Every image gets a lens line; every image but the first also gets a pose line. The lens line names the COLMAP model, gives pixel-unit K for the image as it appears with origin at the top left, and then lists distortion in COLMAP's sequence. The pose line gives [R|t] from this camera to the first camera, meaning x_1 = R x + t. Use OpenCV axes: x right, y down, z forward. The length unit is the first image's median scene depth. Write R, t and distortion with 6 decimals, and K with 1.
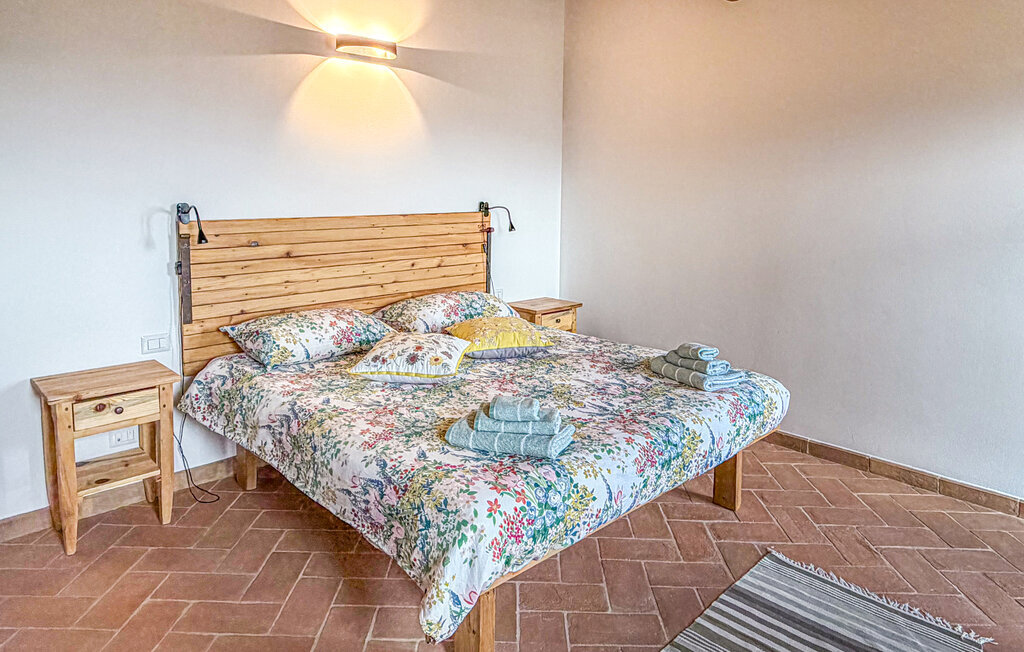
lens RADIAL K [[640.6, 0, 512.0], [0, 640.6, 326.3], [0, 0, 1]] dist [0.009117, 0.000630]
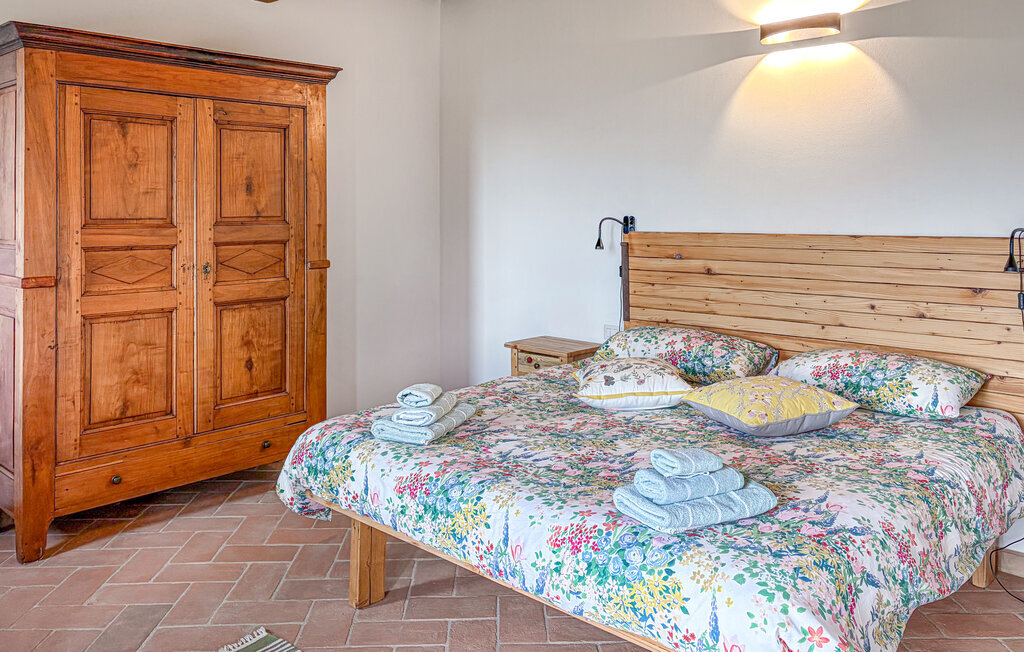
lens RADIAL K [[793.3, 0, 512.9], [0, 793.3, 322.4], [0, 0, 1]] dist [0.037066, -0.000881]
pose [[0.063413, 0.130488, -0.989420, 0.845018], [-0.217618, 0.969366, 0.113896, -0.113174], [0.973972, 0.208093, 0.089867, 0.649664]]
